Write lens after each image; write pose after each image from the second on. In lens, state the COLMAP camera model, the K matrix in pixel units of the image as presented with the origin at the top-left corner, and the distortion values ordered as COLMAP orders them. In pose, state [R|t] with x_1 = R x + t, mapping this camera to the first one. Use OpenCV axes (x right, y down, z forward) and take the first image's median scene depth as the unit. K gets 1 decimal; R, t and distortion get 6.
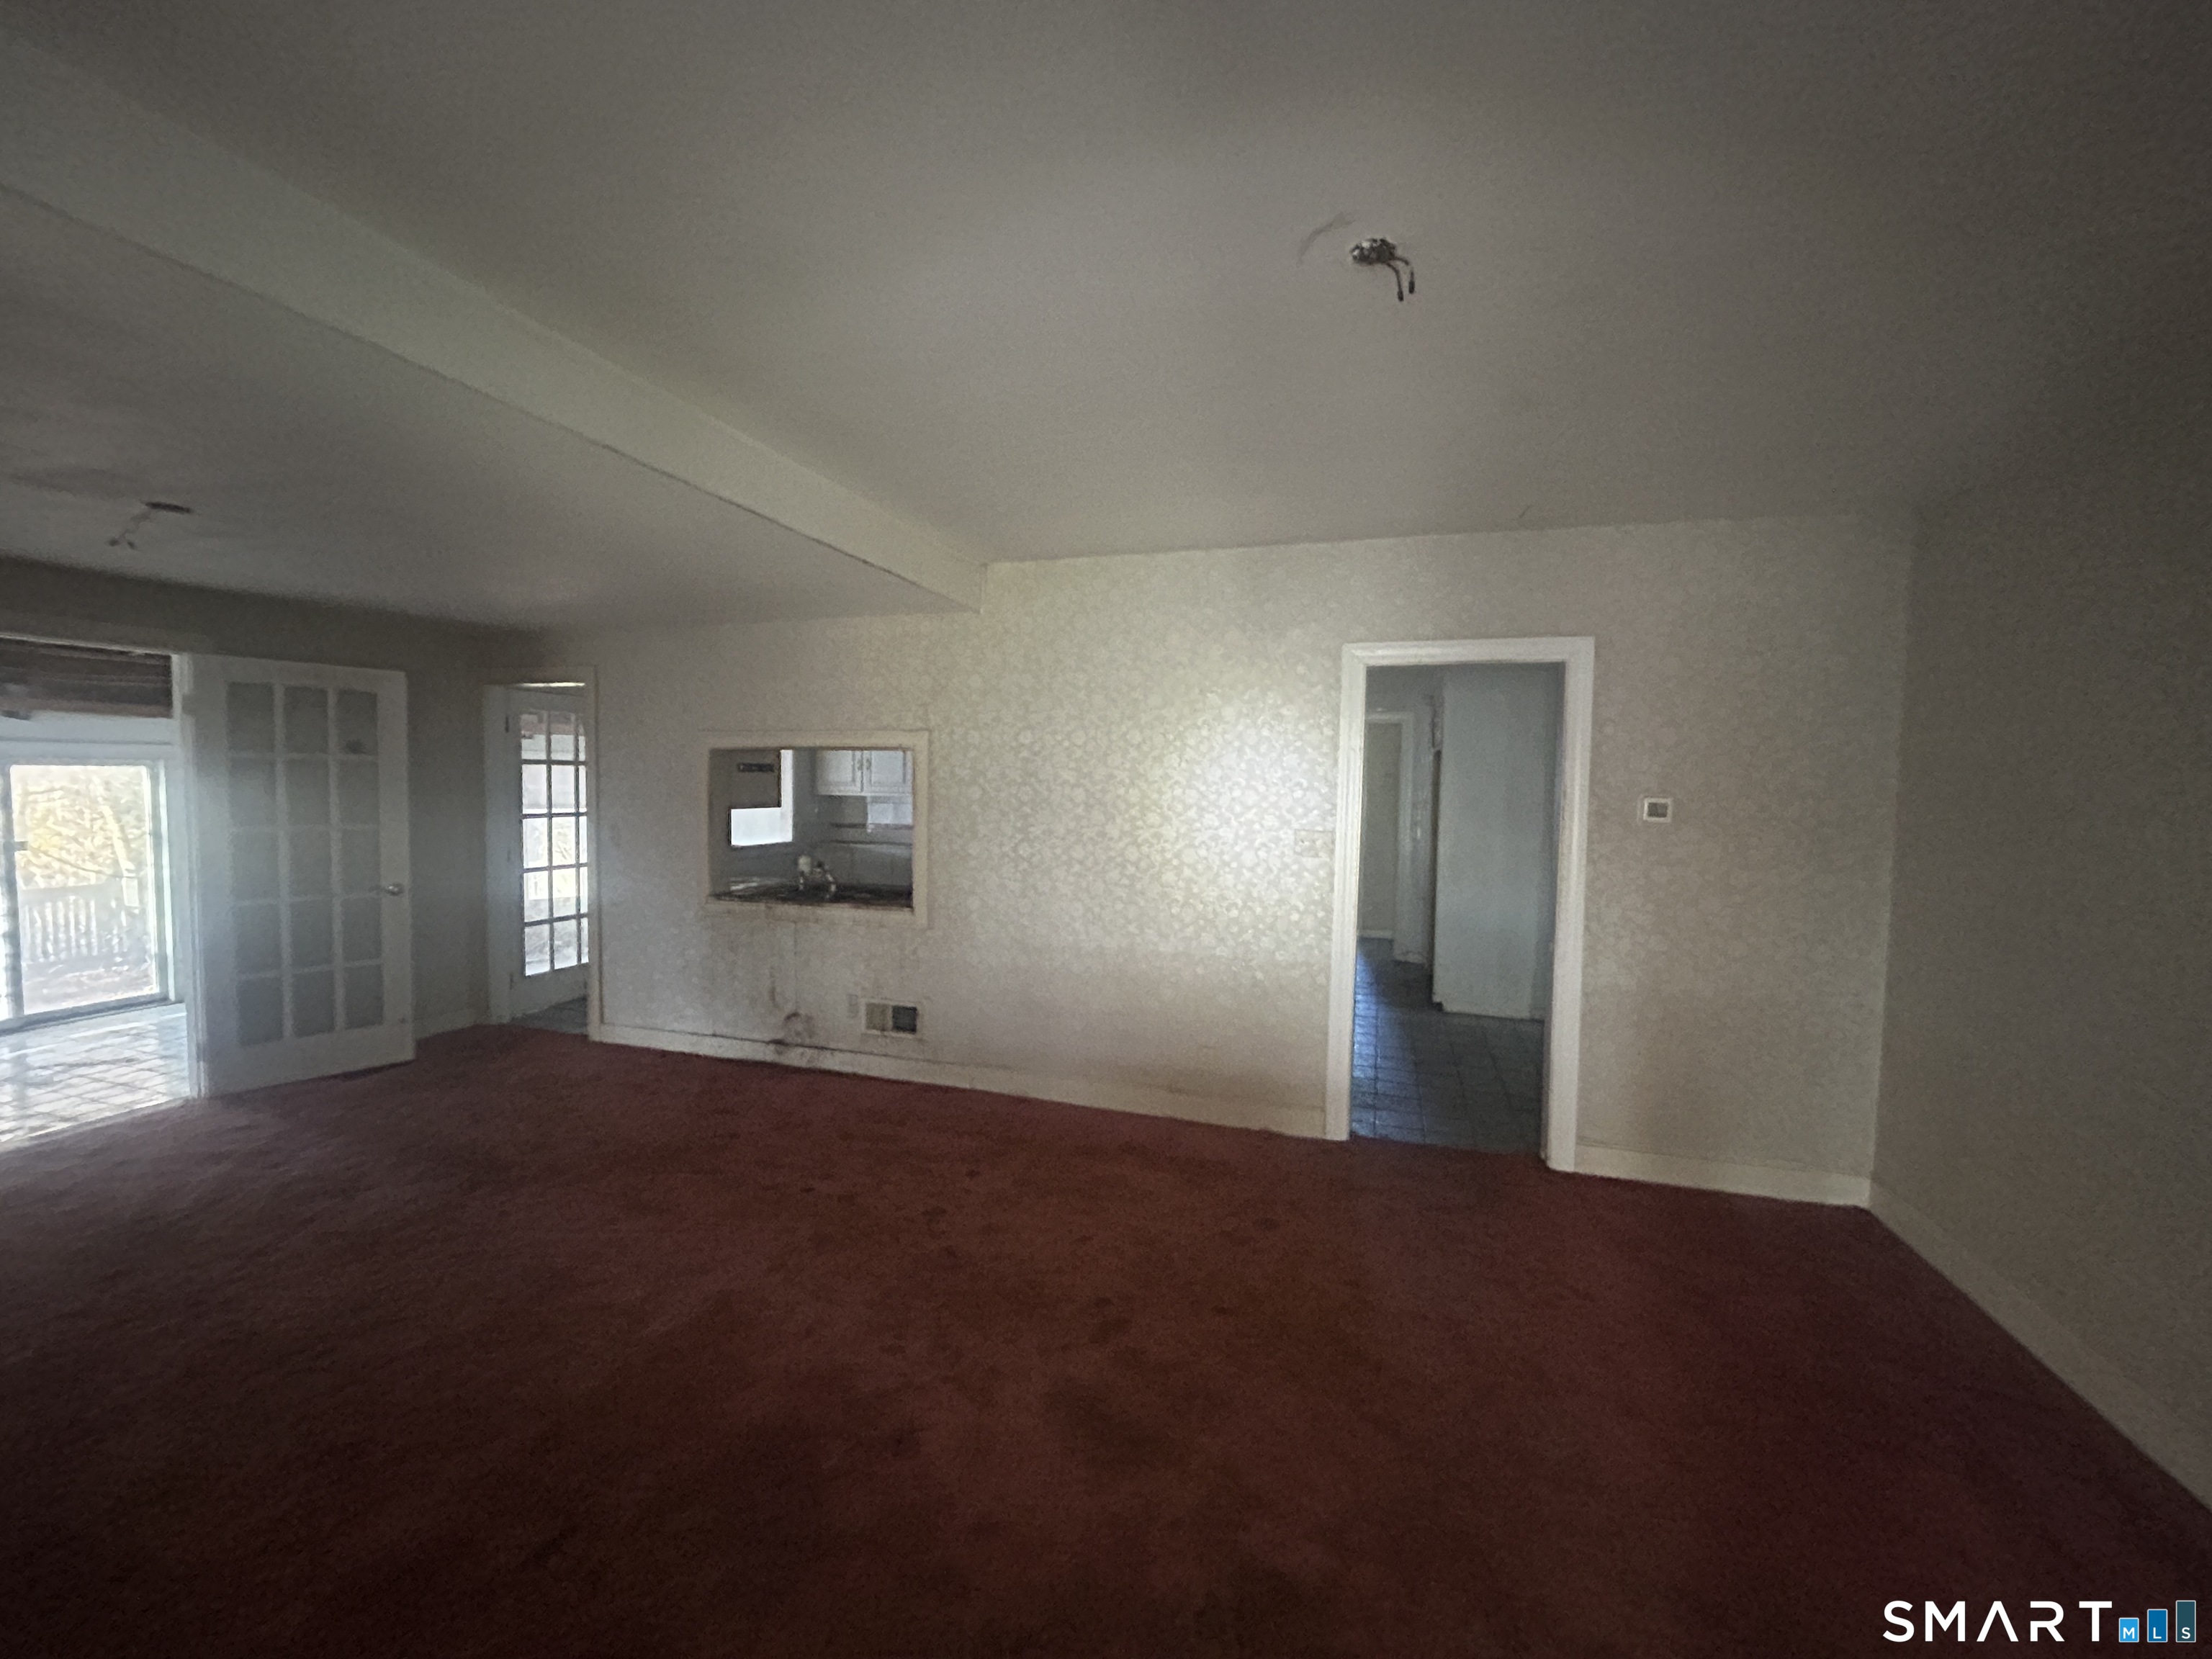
lens RADIAL K [[894.5, 0, 1112.3], [0, 894.5, 822.3], [0, 0, 1]] dist [-0.001810, 0.001997]
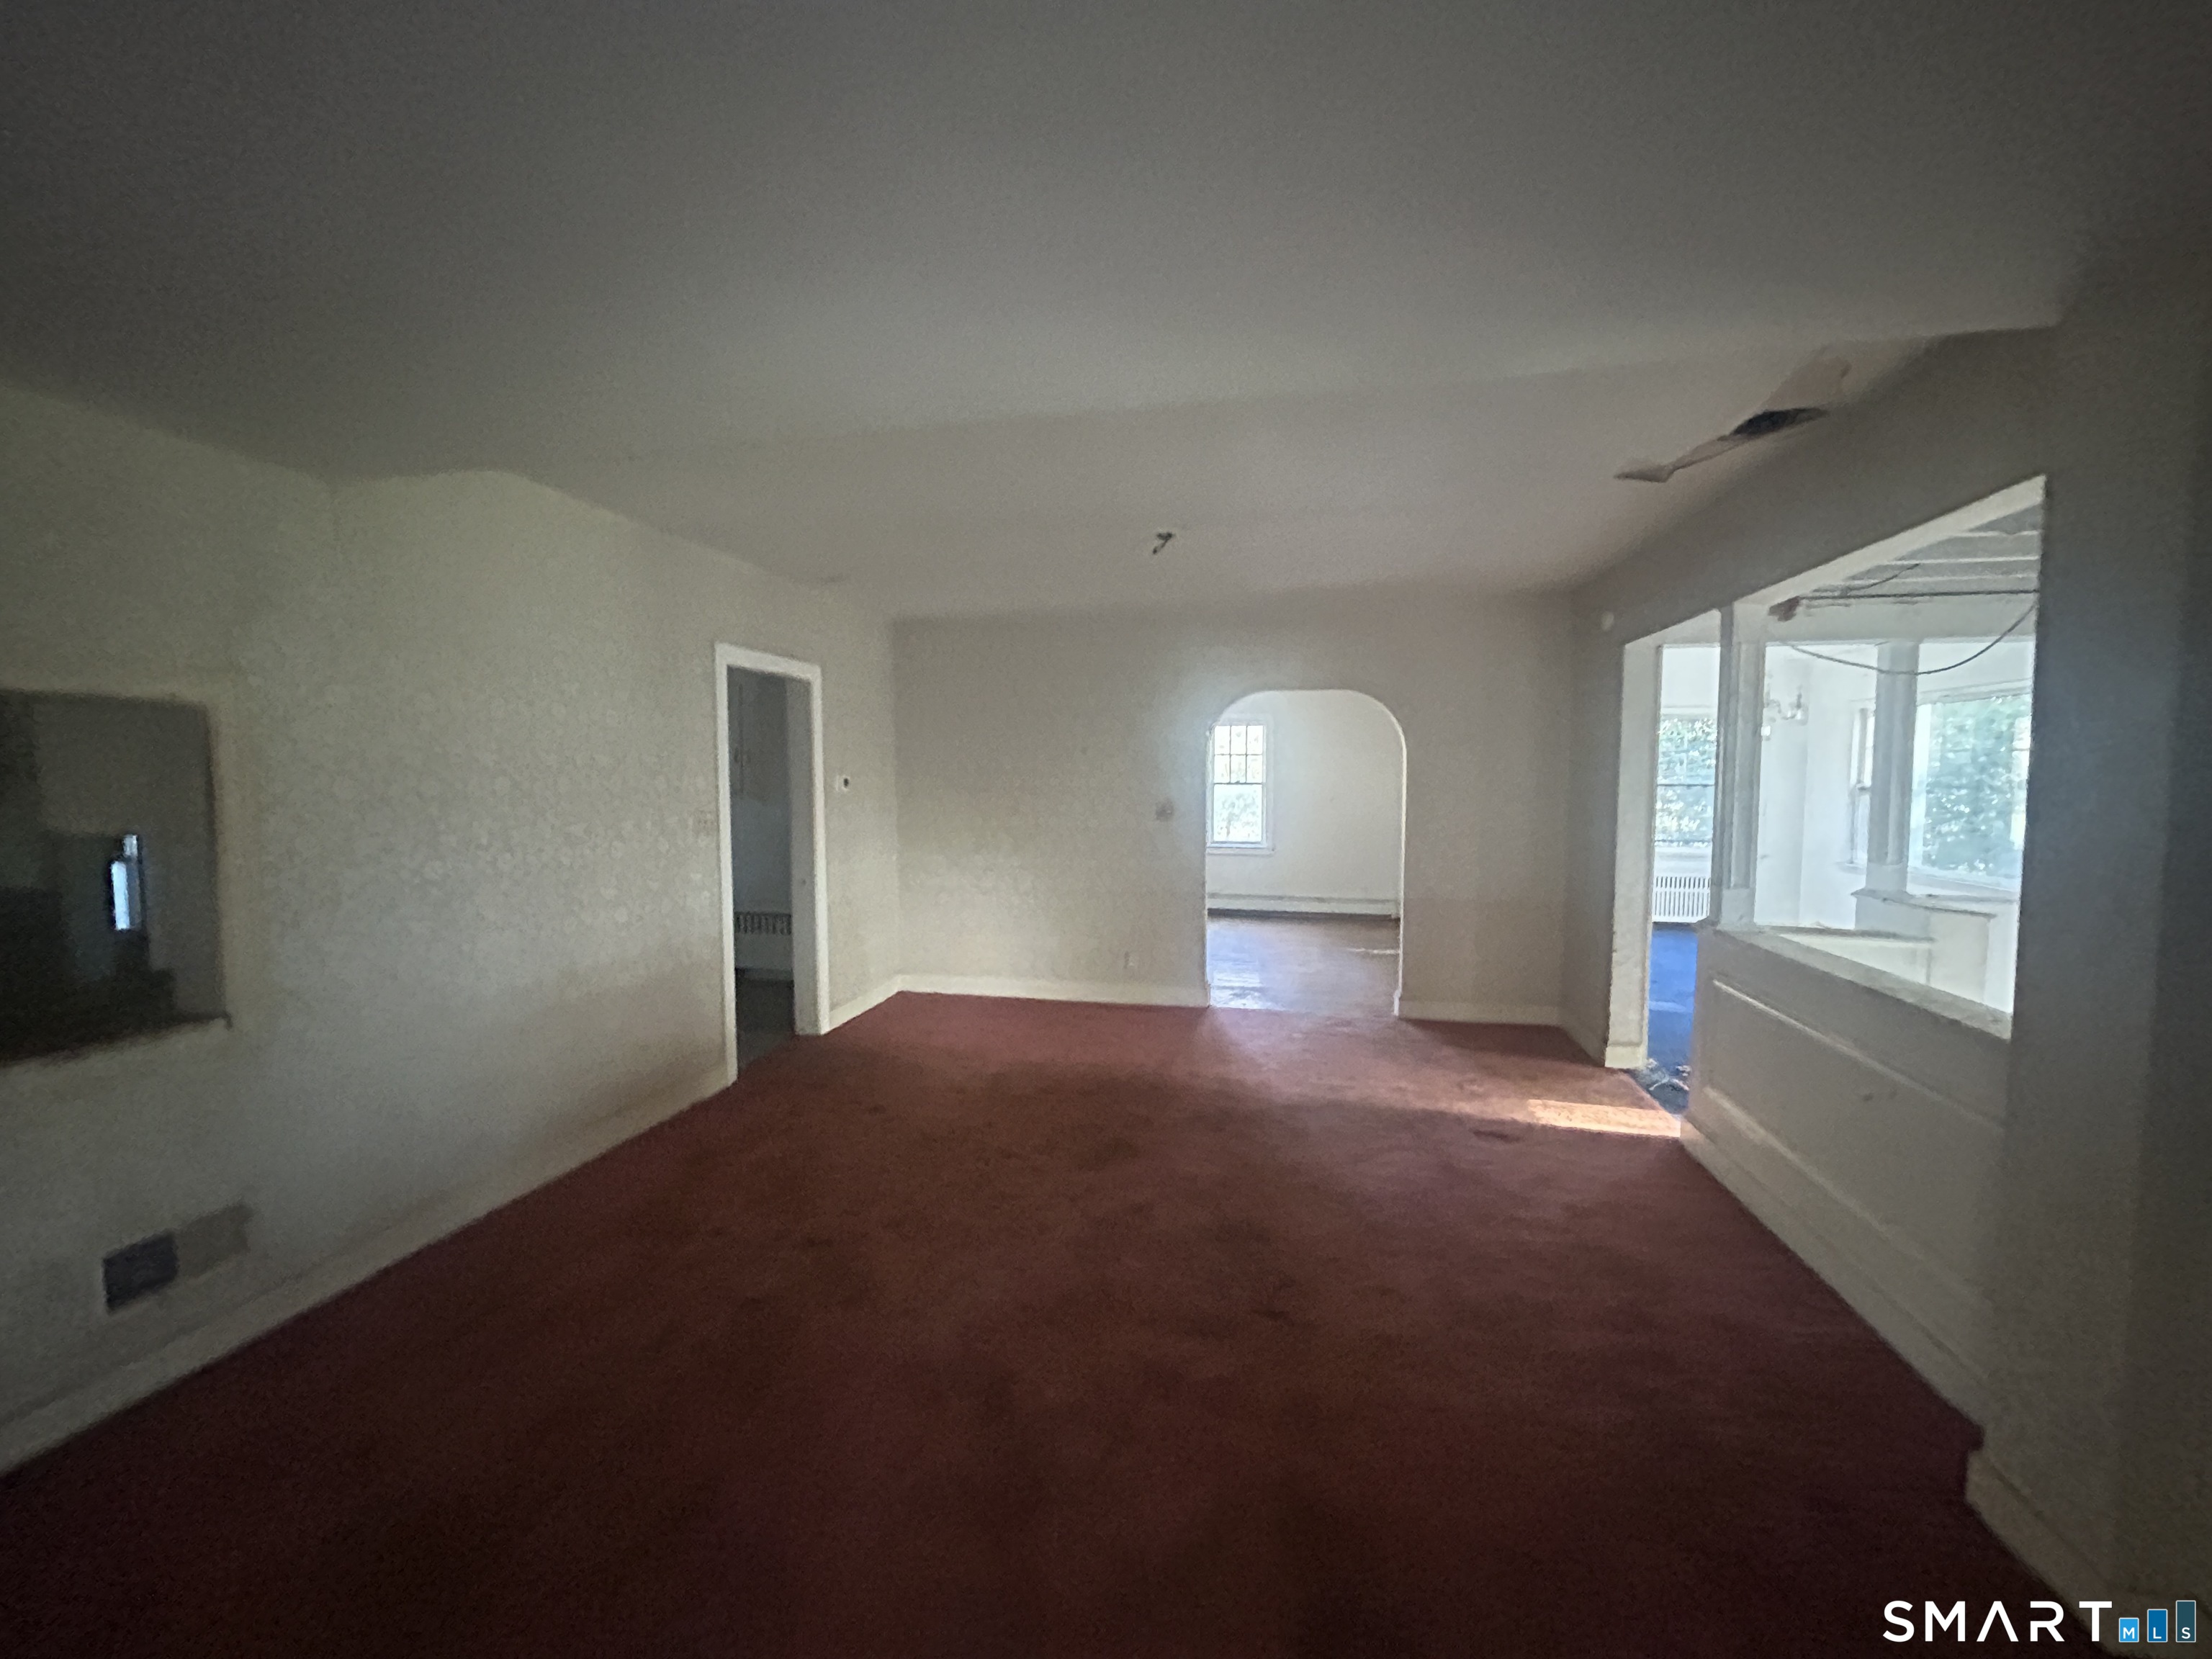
lens RADIAL K [[894.5, 0, 1106.9], [0, 894.5, 835.6], [0, 0, 1]] dist [-0.001810, 0.001997]
pose [[-0.095301, -0.077787, 0.992405, -0.775315], [0.058815, 0.994761, 0.083619, -0.020310], [-0.993709, 0.066338, -0.090227, 0.530313]]
